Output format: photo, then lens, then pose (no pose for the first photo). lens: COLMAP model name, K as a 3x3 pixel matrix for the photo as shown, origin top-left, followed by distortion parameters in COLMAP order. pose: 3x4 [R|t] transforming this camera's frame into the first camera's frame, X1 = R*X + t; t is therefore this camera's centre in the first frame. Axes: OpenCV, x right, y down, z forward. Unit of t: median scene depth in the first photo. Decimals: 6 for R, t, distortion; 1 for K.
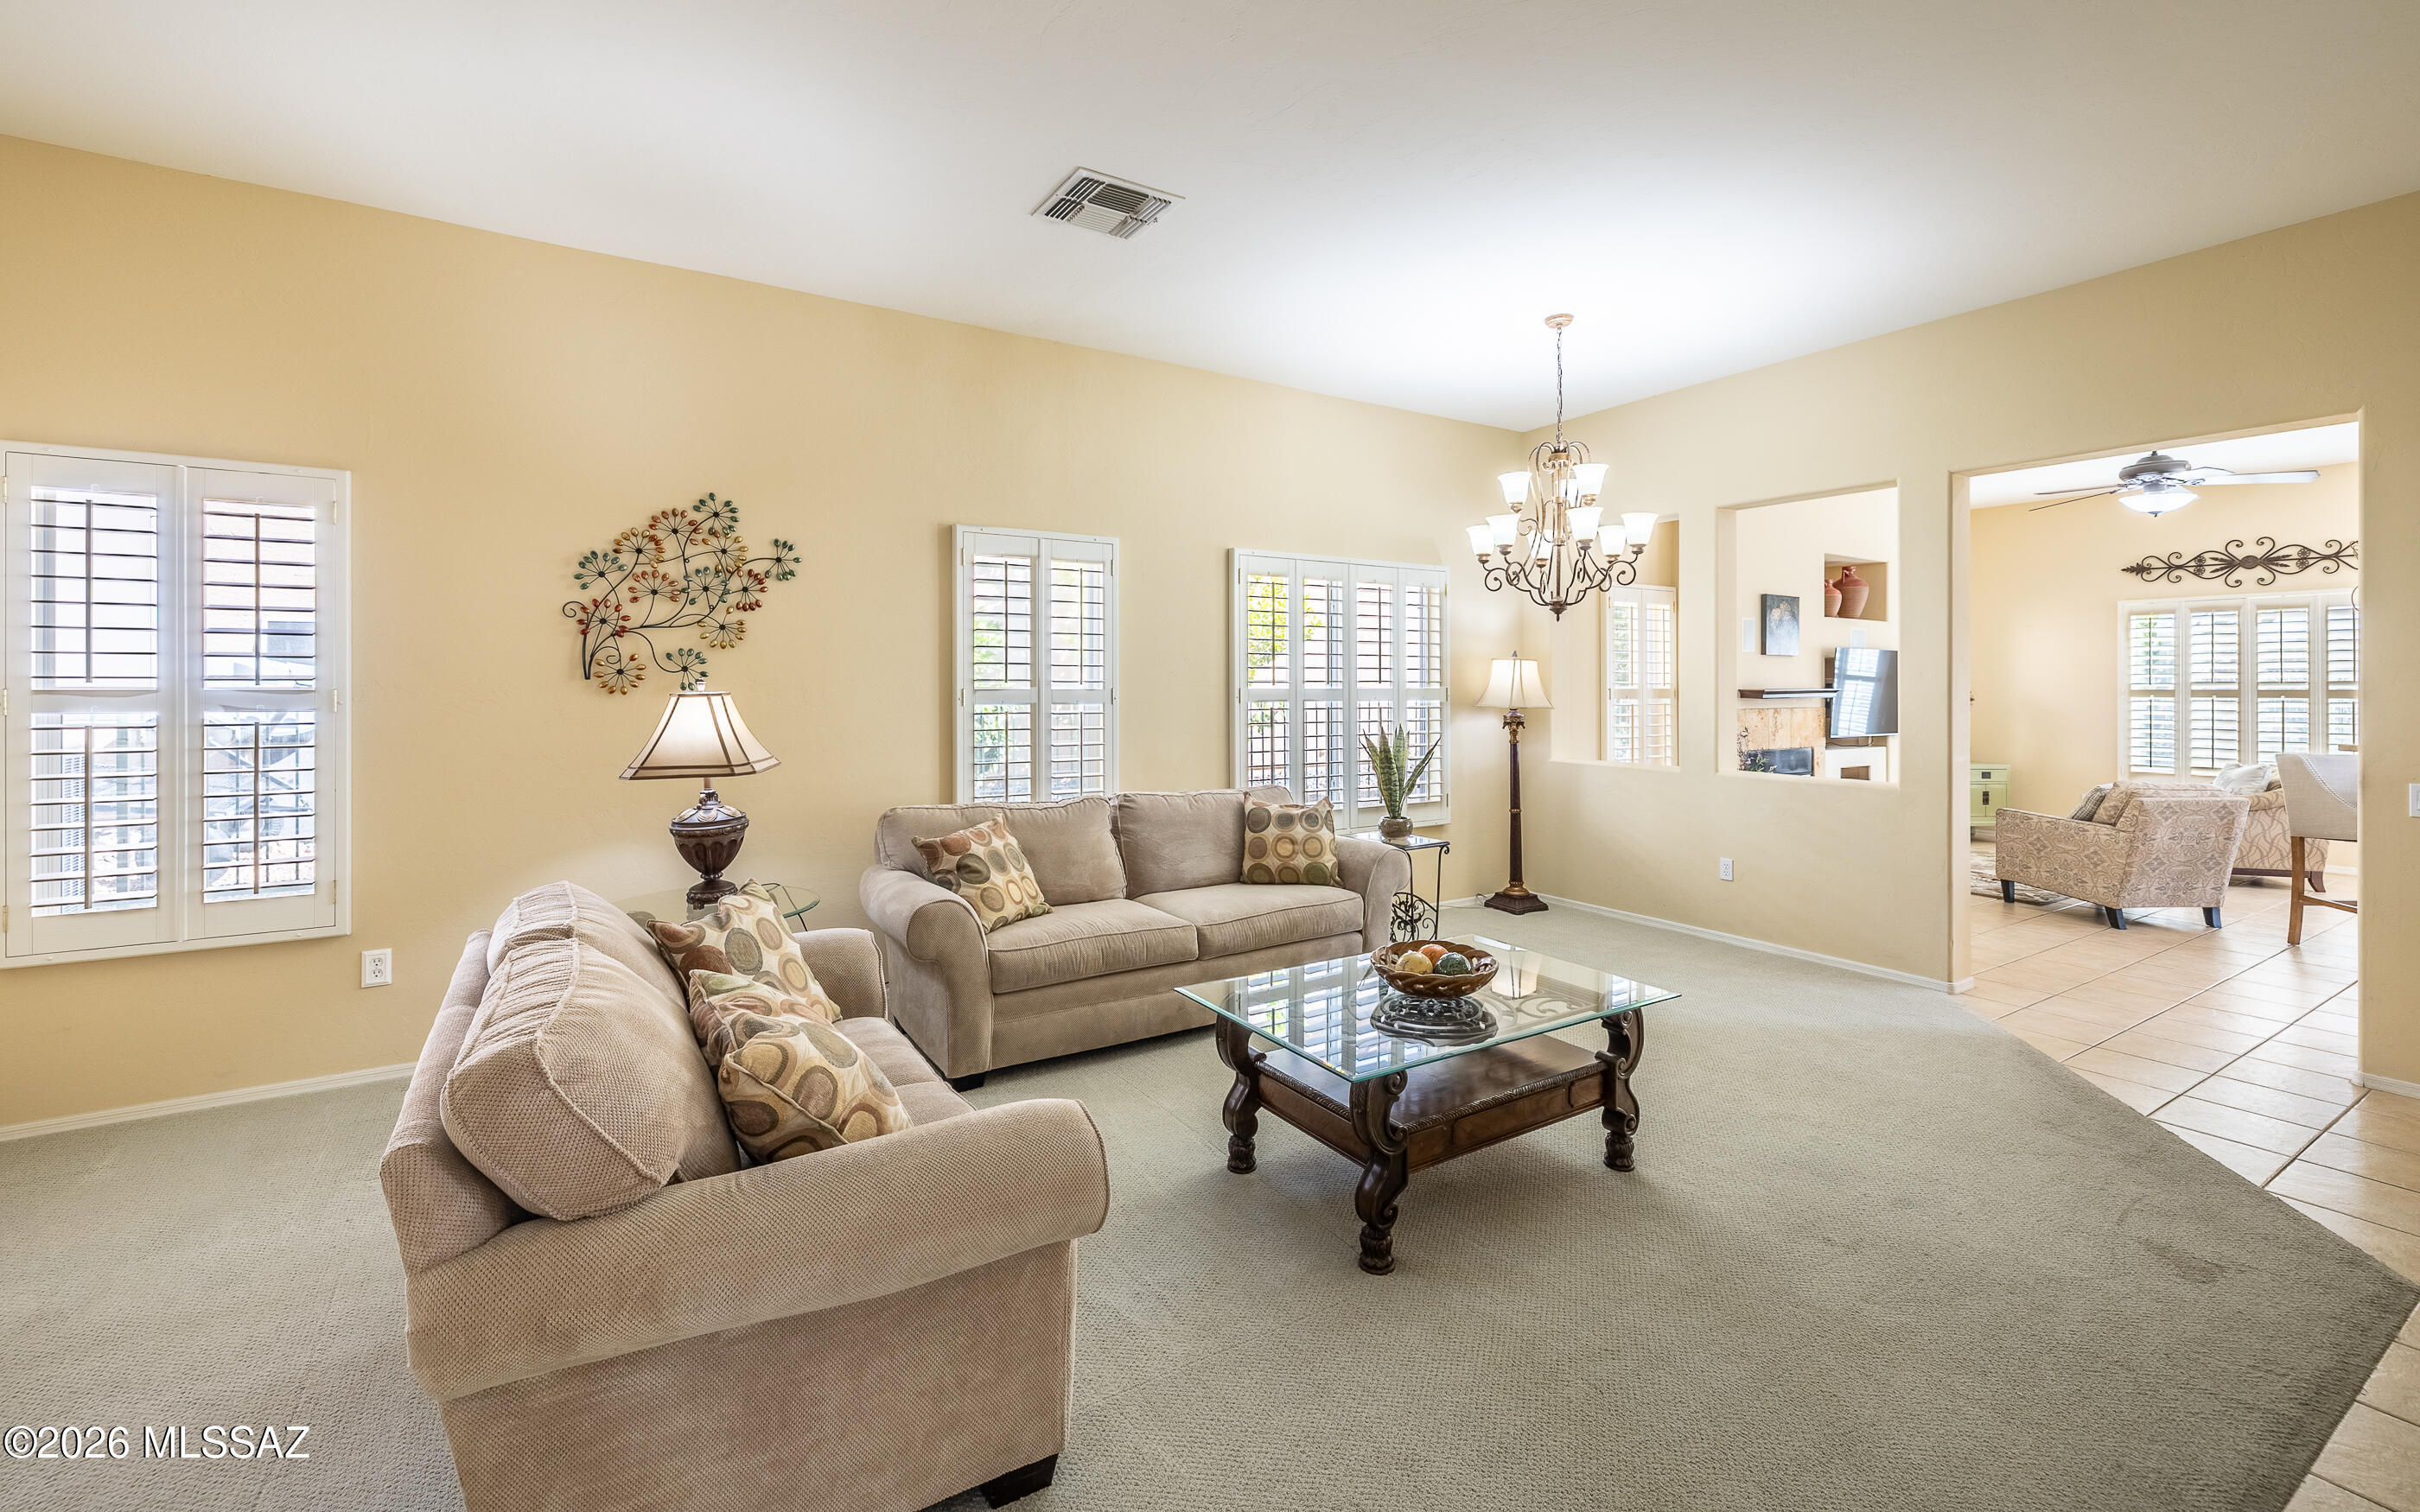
lens RADIAL K [[1021.9, 0, 1208.7], [0, 1021.9, 683.3], [0, 0, 1]] dist [-0.000399, -0.000440]
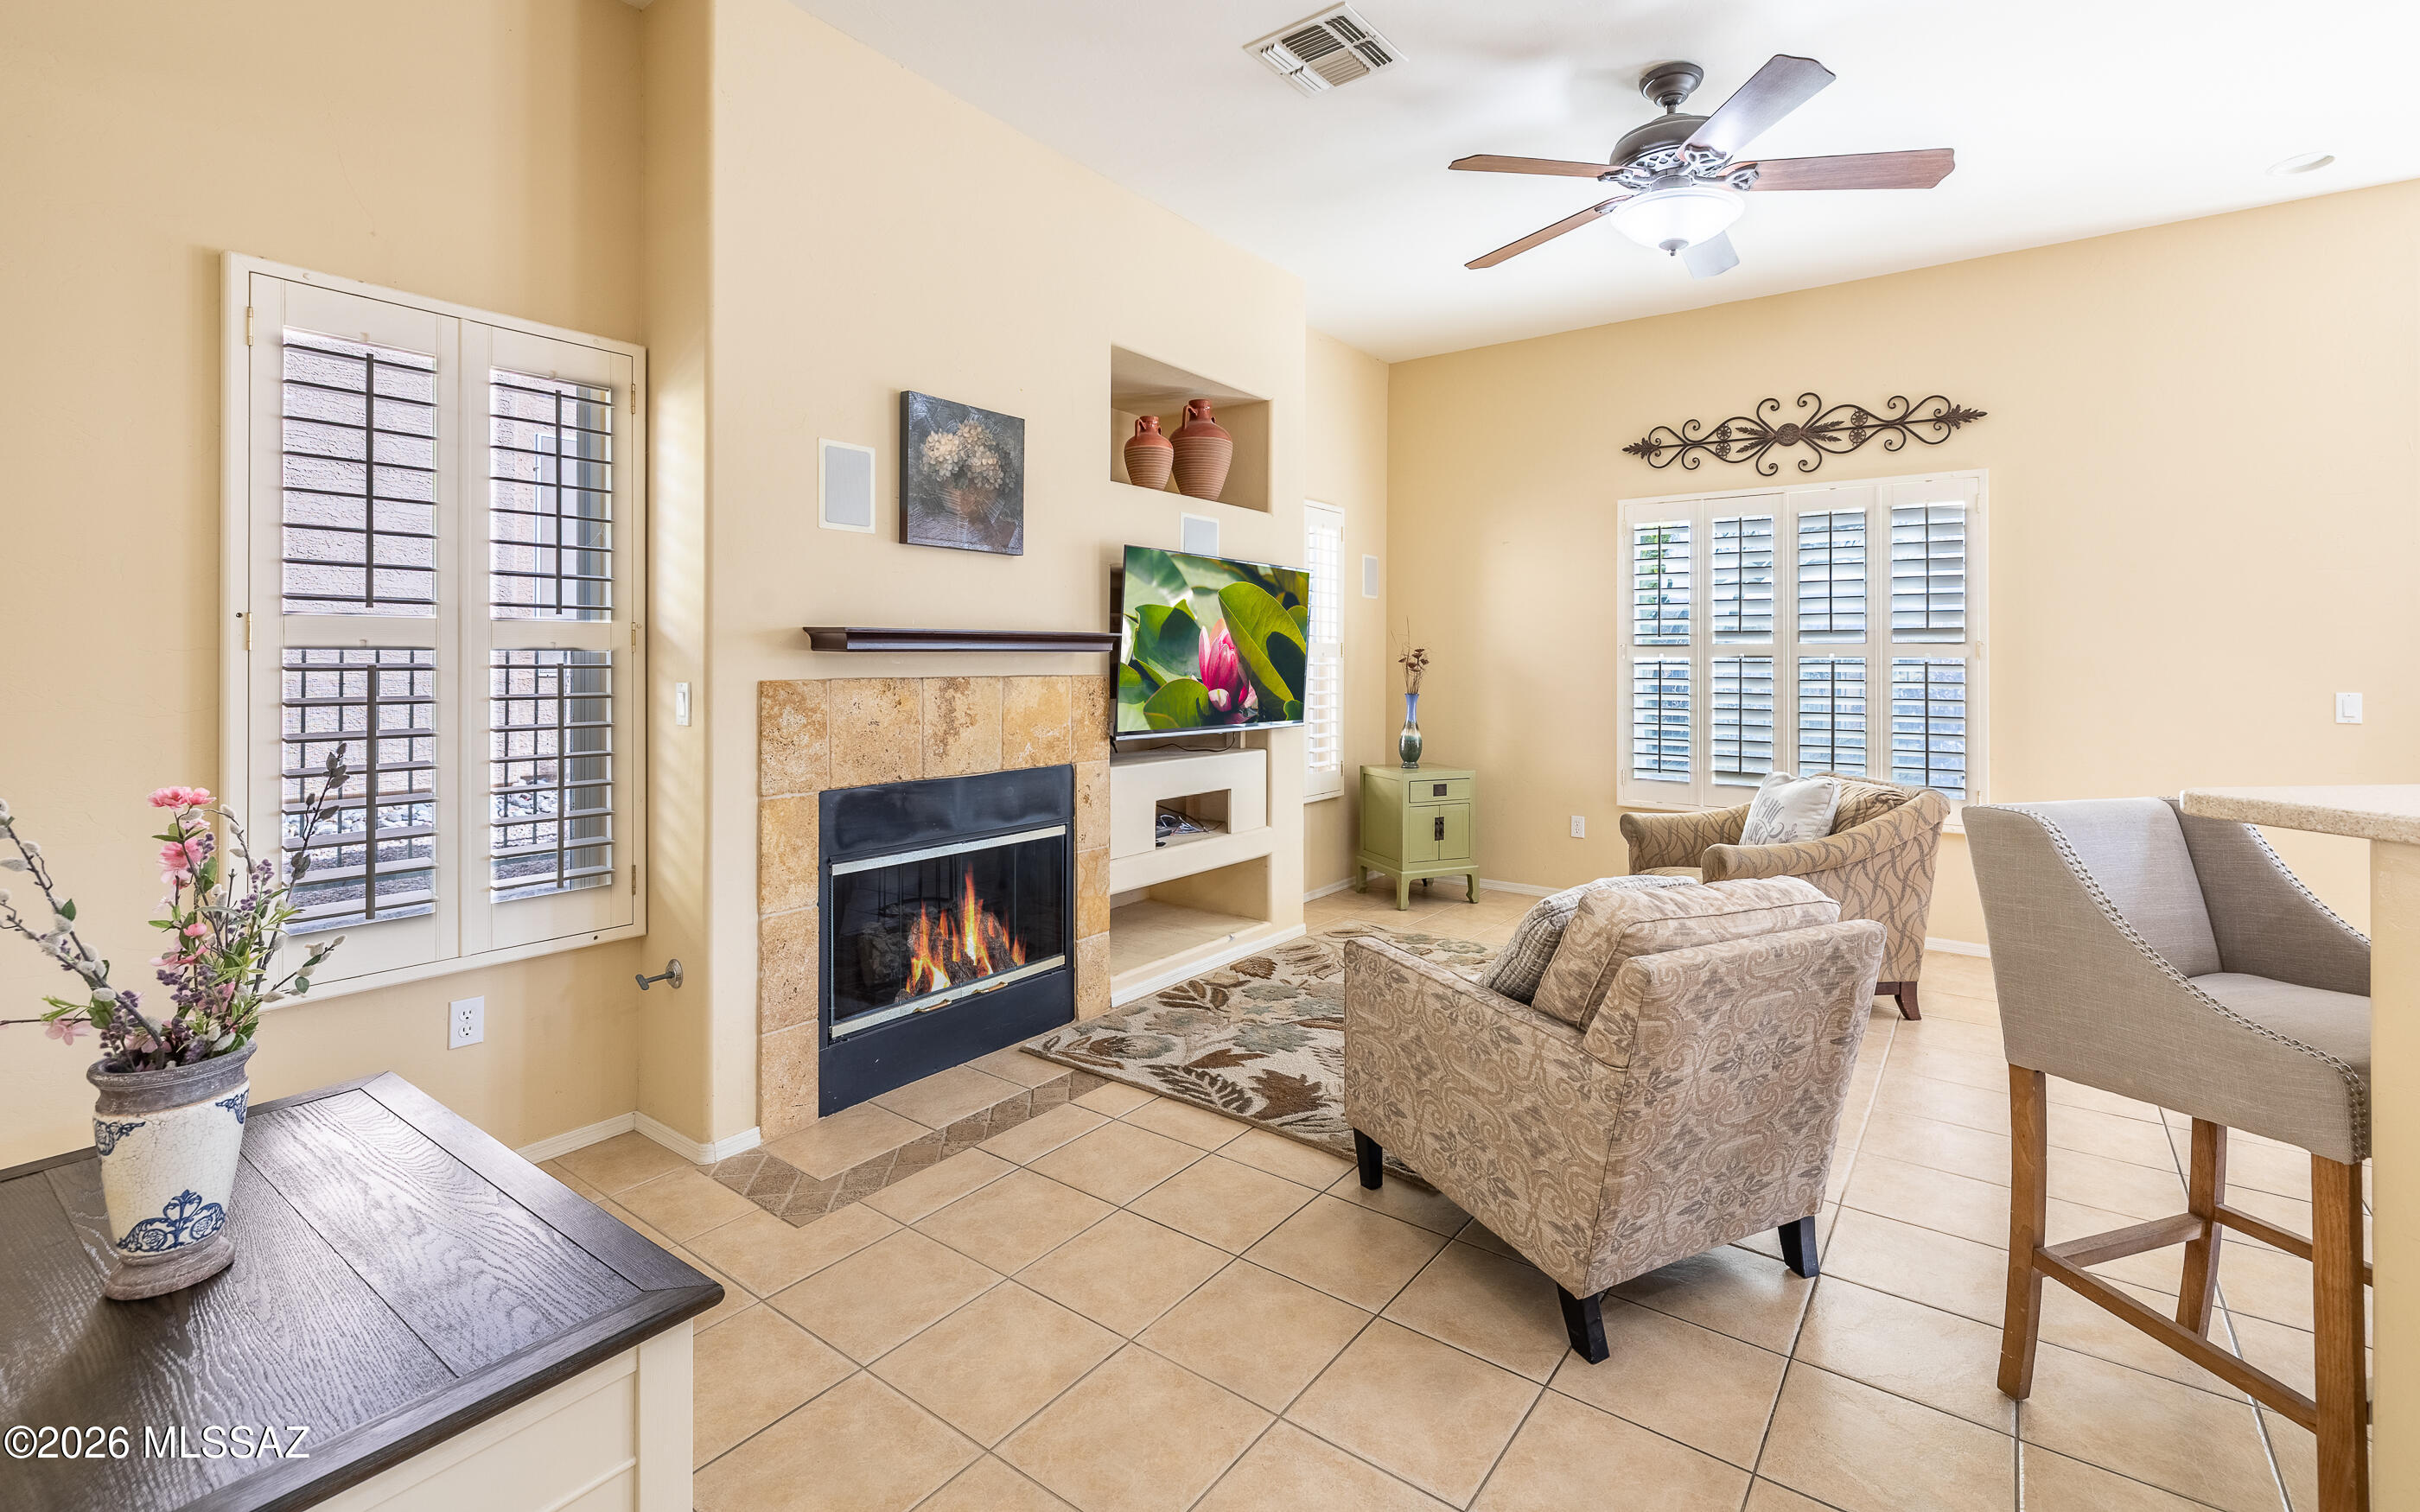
lens RADIAL K [[1061.6, 0, 1260.6], [0, 1061.6, 650.6], [0, 0, 1]] dist [-0.001538, -0.000222]
pose [[0.924876, 0.005910, 0.380224, 0.853557], [-0.004629, 0.999980, -0.004284, 0.025013], [-0.380242, 0.002202, 0.924884, 0.934059]]
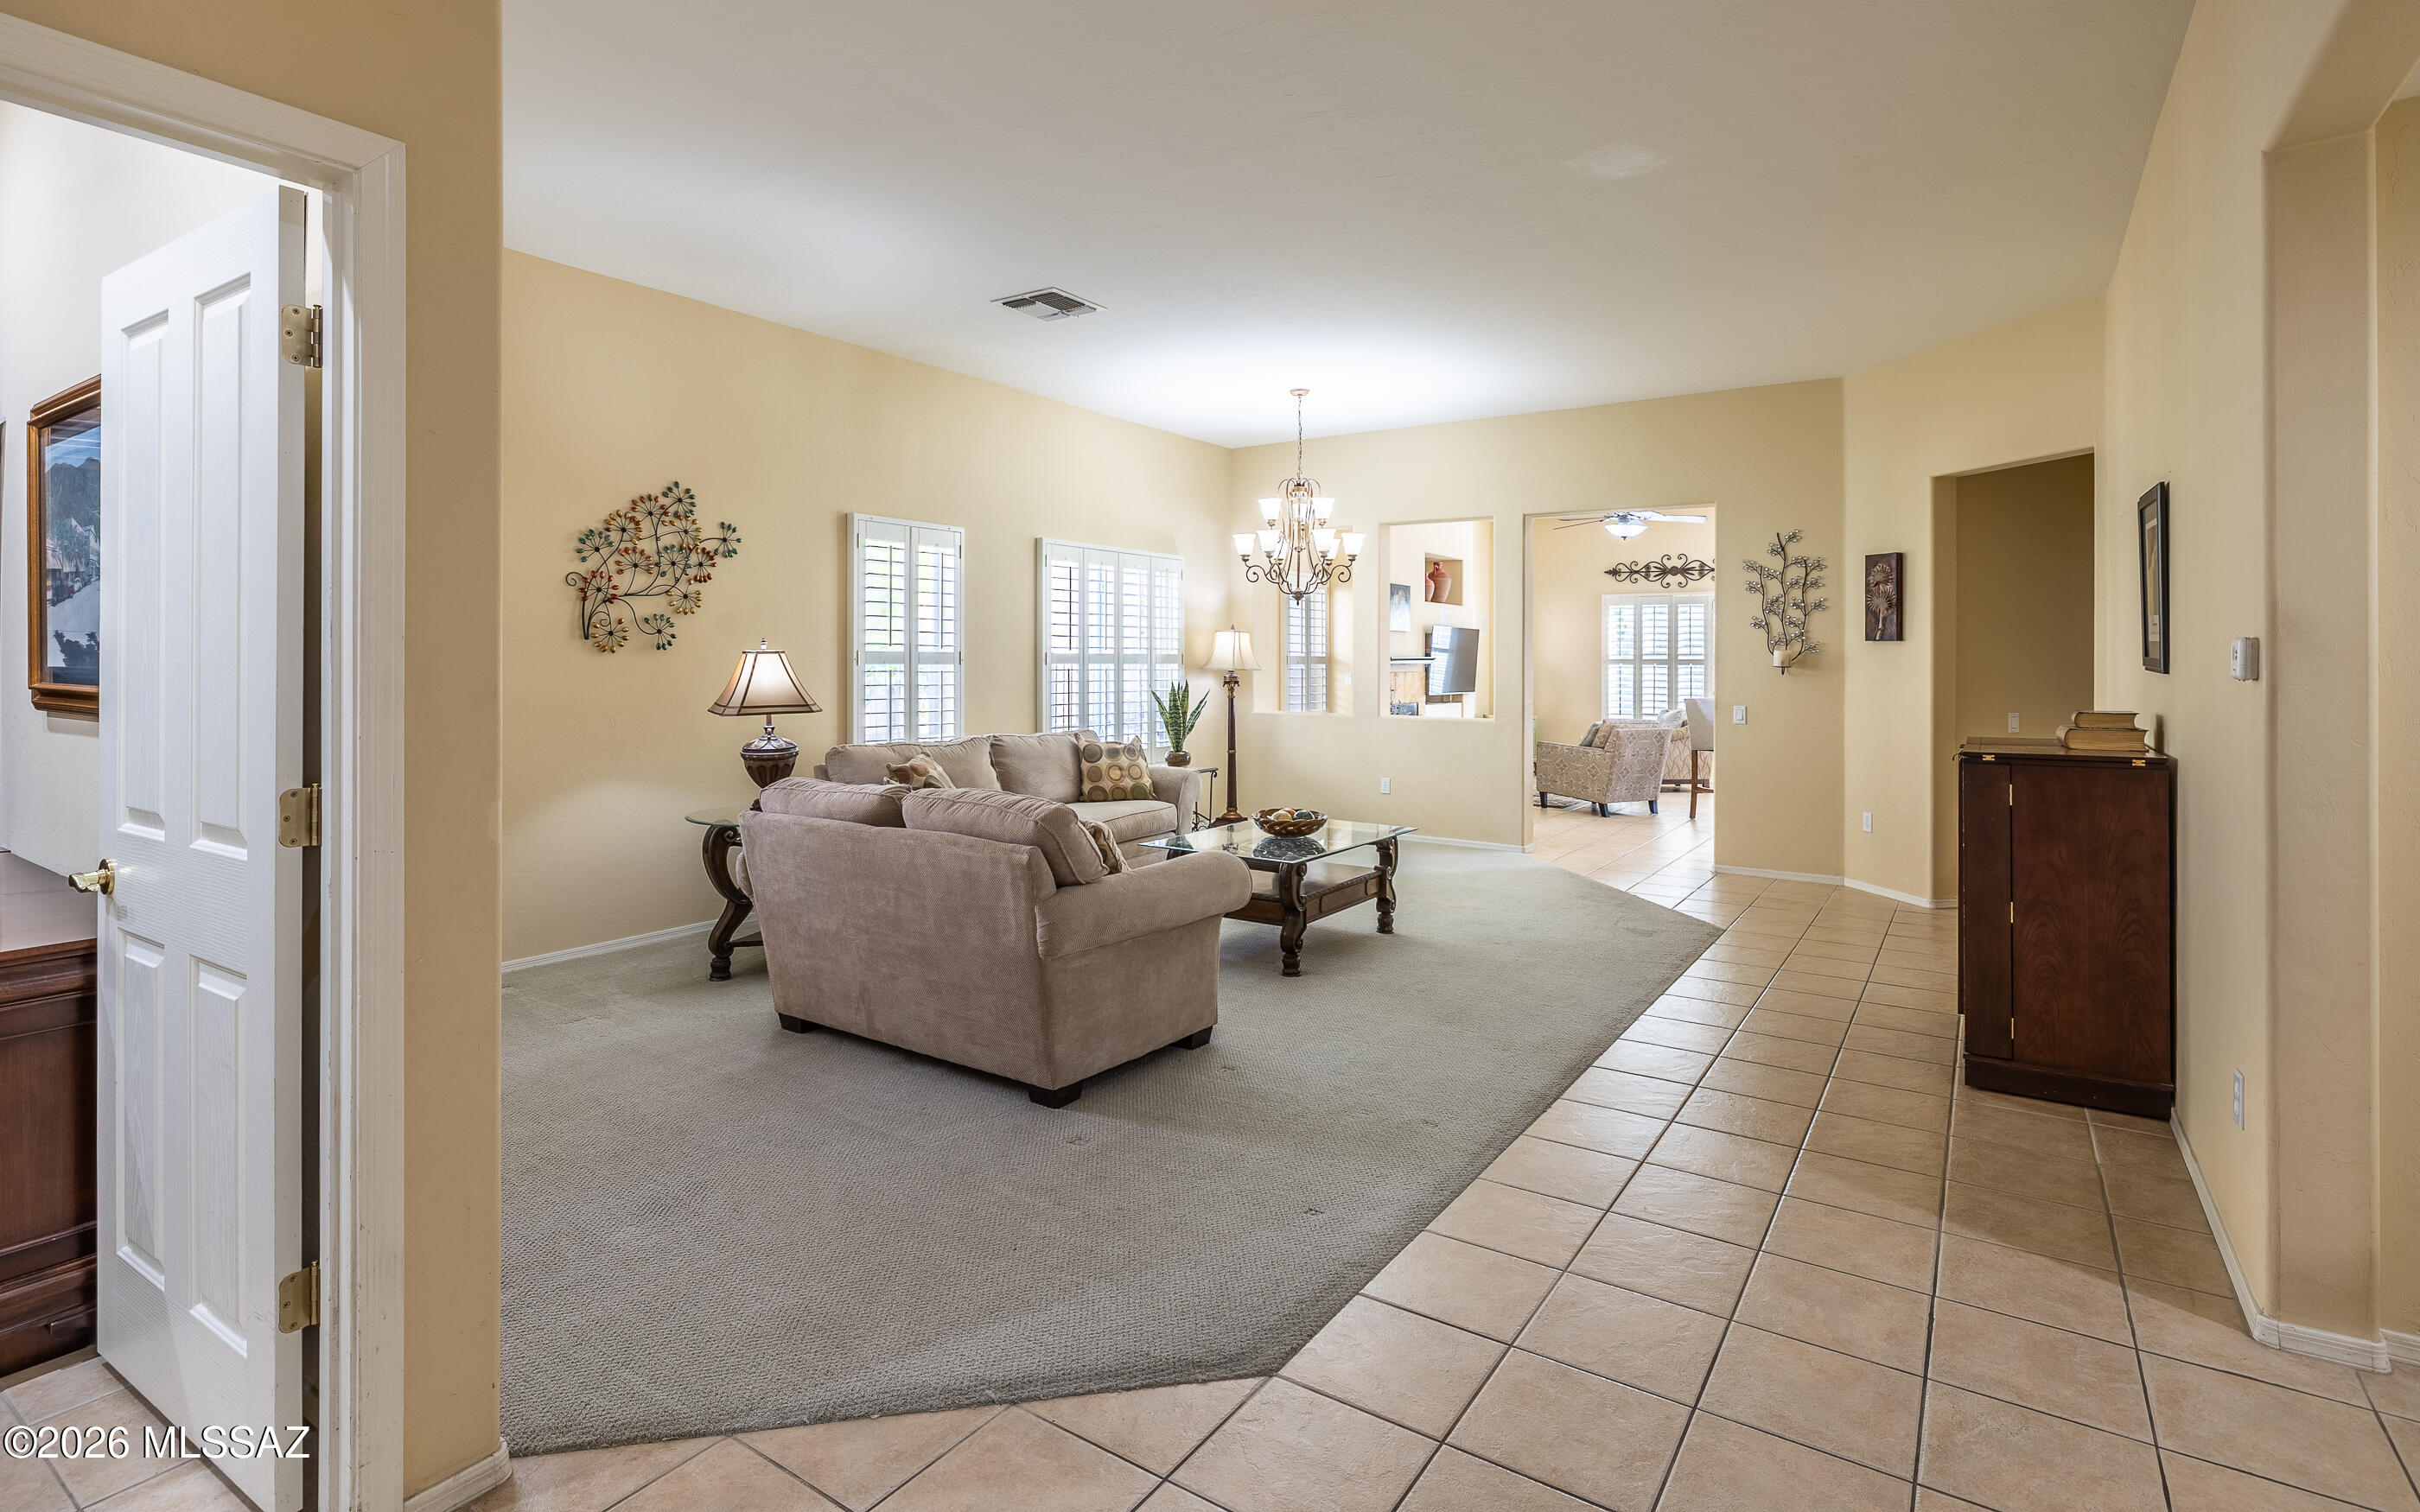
lens RADIAL K [[1169.2, 0, 1214.4], [0, 1169.2, 647.5], [0, 0, 1]] dist [-0.002494, -0.000035]
pose [[0.914842, 0.007954, 0.403734, -0.418274], [-0.005313, 0.999957, -0.007662, 0.010019], [-0.403777, 0.004865, 0.914844, -0.430941]]
